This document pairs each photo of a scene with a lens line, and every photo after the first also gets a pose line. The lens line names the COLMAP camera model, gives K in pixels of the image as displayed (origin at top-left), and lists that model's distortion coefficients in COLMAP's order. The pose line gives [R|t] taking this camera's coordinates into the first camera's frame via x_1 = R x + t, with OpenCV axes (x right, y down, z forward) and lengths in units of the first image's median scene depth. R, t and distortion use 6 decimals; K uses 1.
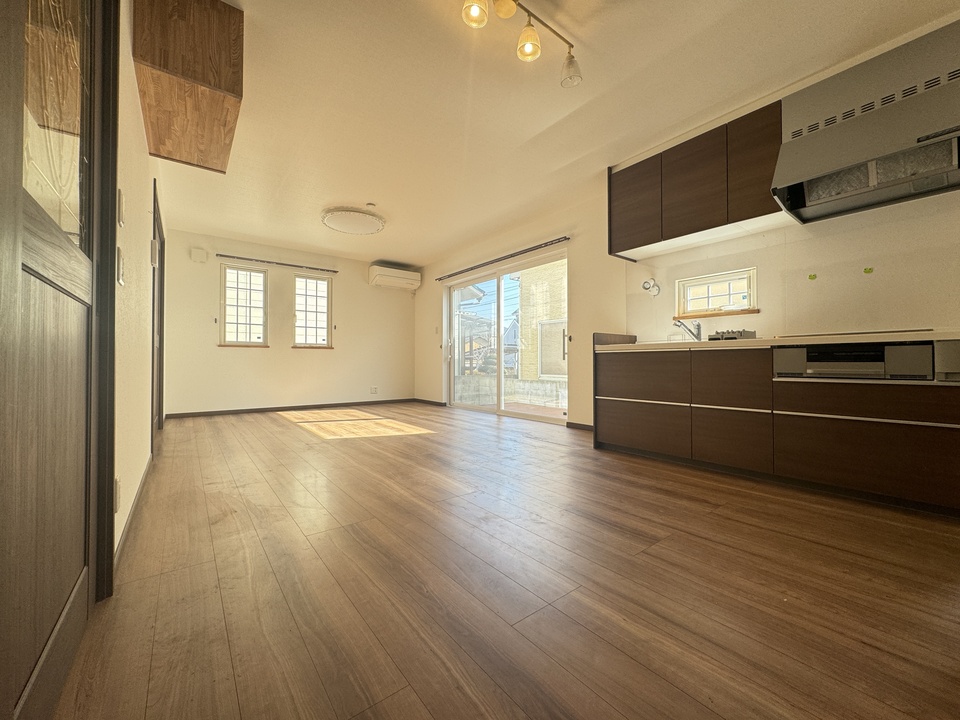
lens RADIAL K [[384.0, 0, 484.4], [0, 384.0, 363.4], [0, 0, 1]] dist [0.000083, 0.000009]
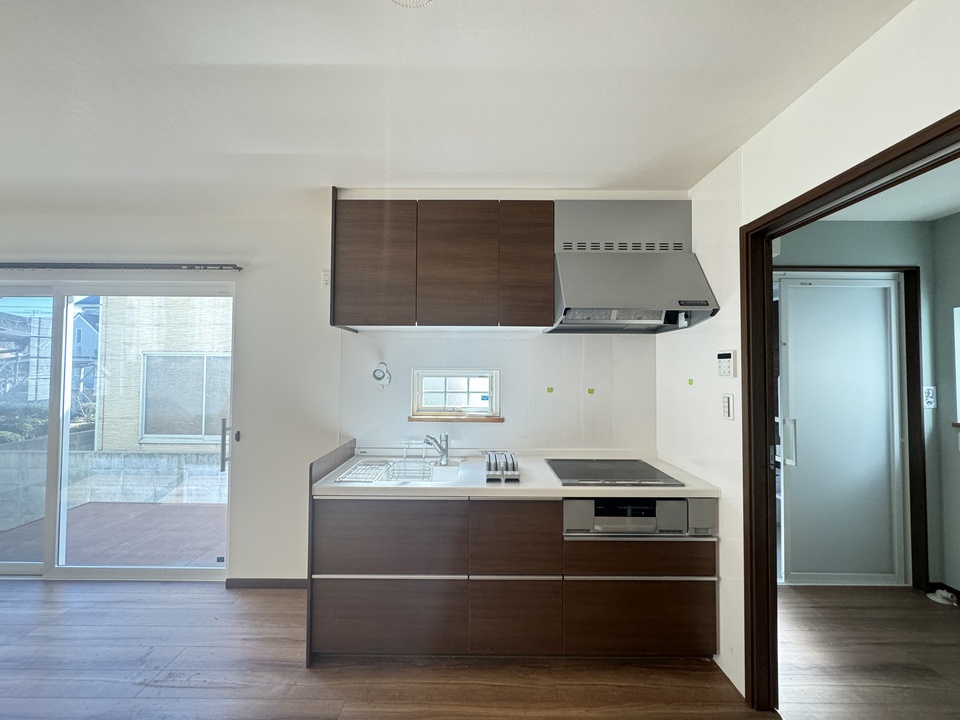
lens RADIAL K [[384.0, 0, 476.5], [0, 384.0, 361.3], [0, 0, 1]] dist [0.000083, 0.000009]
pose [[0.629086, 0.025380, 0.776921, -0.018275], [-0.013186, 0.999671, -0.021980, -0.374914], [-0.777224, 0.003583, 0.629214, 0.739520]]
